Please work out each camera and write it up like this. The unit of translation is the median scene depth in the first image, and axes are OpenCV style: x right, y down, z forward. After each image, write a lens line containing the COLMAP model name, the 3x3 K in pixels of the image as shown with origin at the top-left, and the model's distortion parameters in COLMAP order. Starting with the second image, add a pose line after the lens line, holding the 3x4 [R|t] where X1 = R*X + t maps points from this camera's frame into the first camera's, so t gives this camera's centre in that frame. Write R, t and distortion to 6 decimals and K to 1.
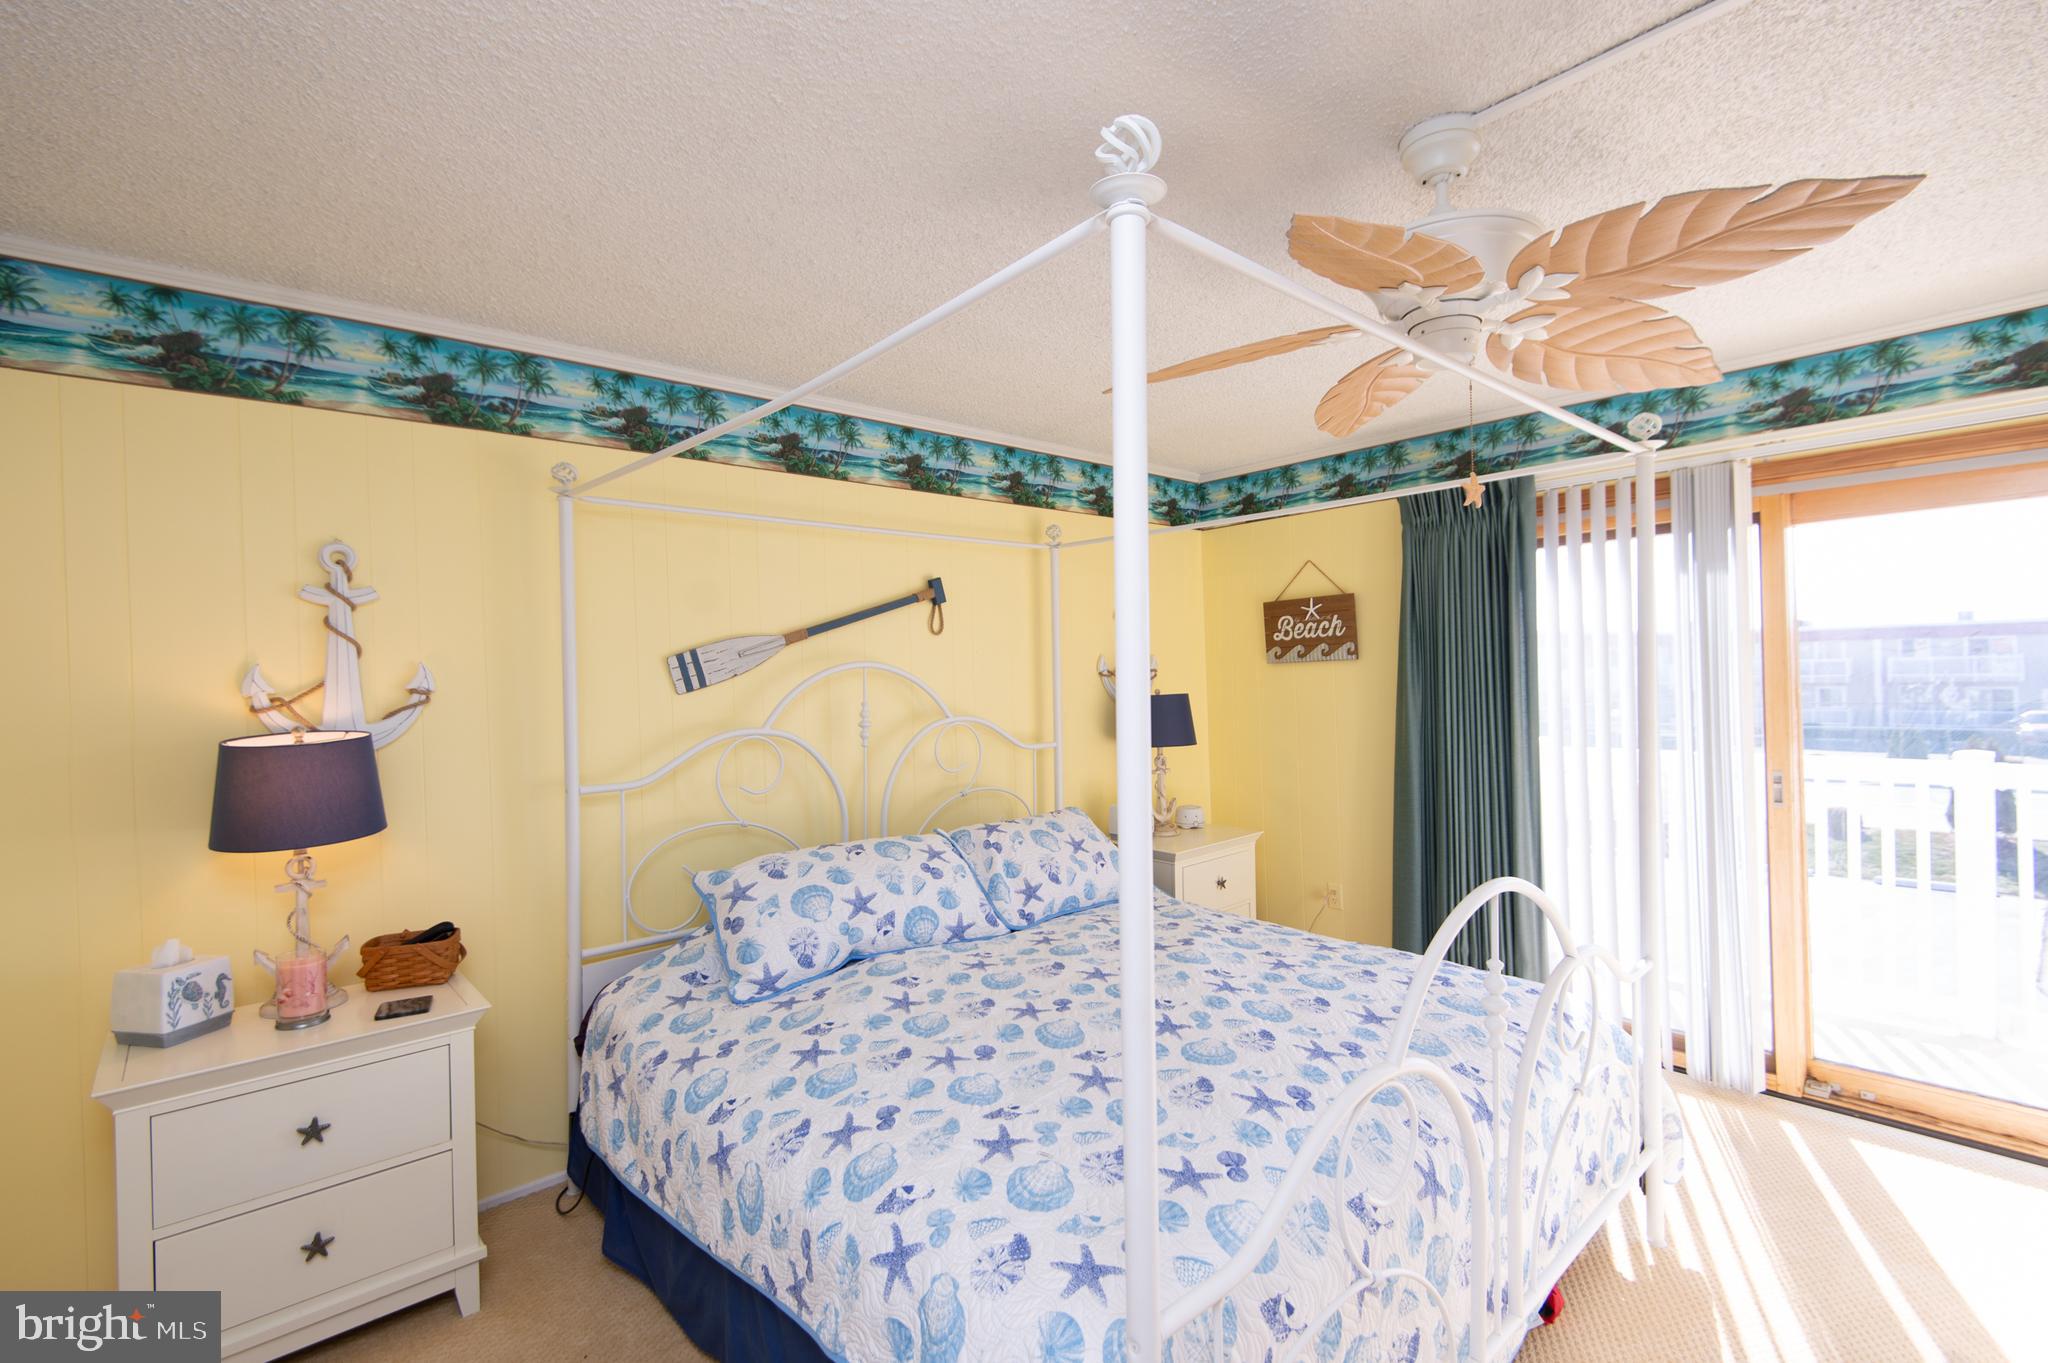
lens RADIAL K [[927.8, 0, 1027.2], [0, 927.8, 677.1], [0, 0, 1]] dist [0.045958, -0.029549]
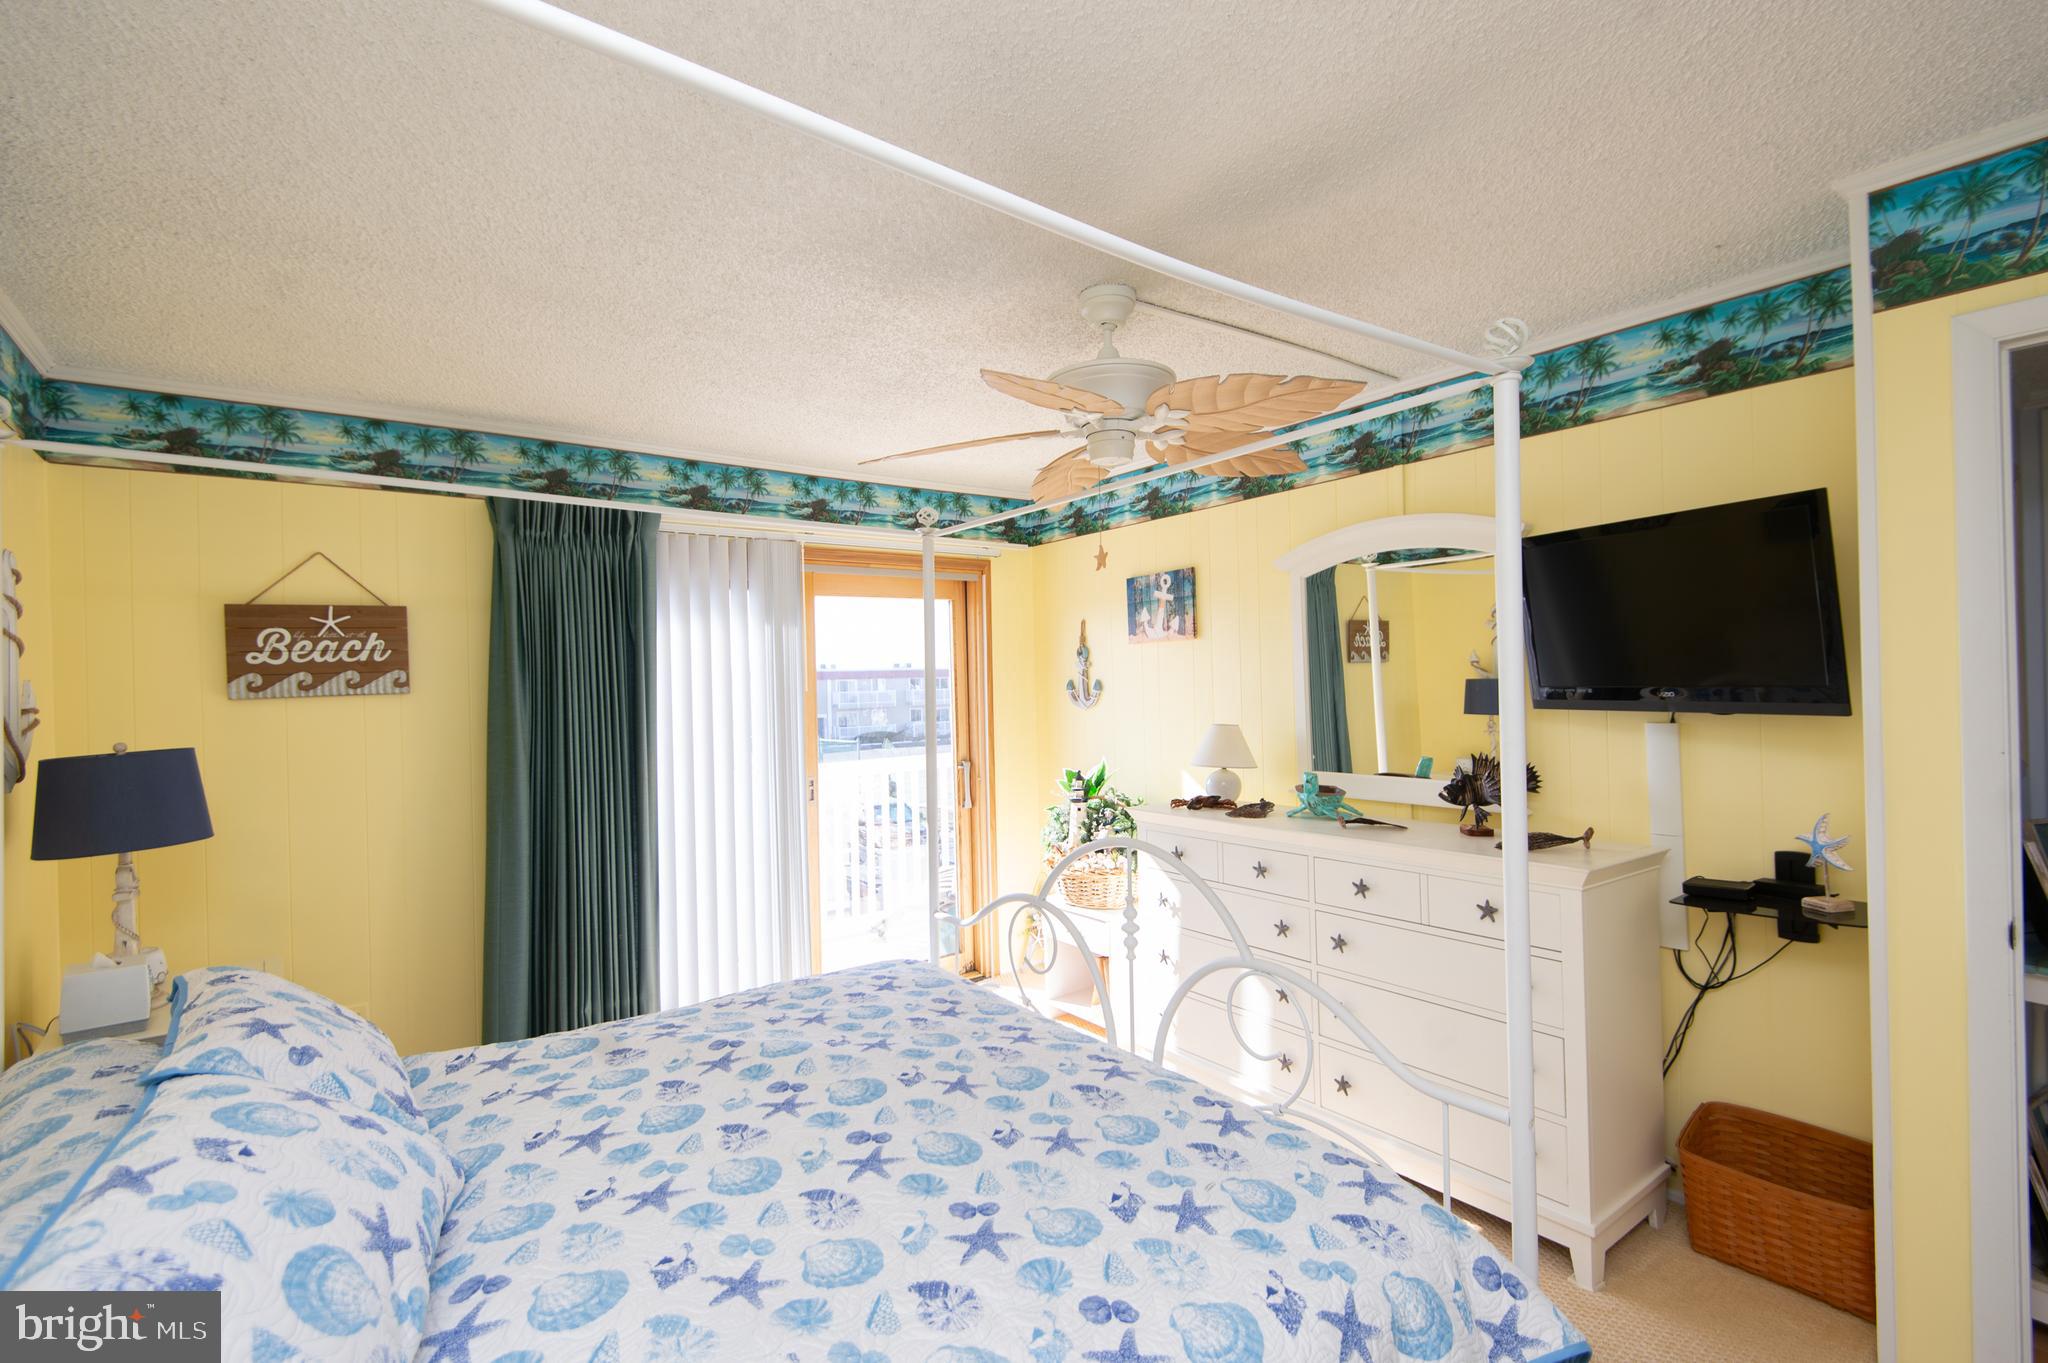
lens RADIAL K [[938.0, 0, 1023.1], [0, 938.0, 685.0], [0, 0, 1]] dist [0.038968, -0.030858]
pose [[0.078245, 0.020524, 0.996723, -0.383634], [0.026575, 0.999390, -0.022665, 0.005571], [-0.996580, 0.028262, 0.077652, 0.434847]]
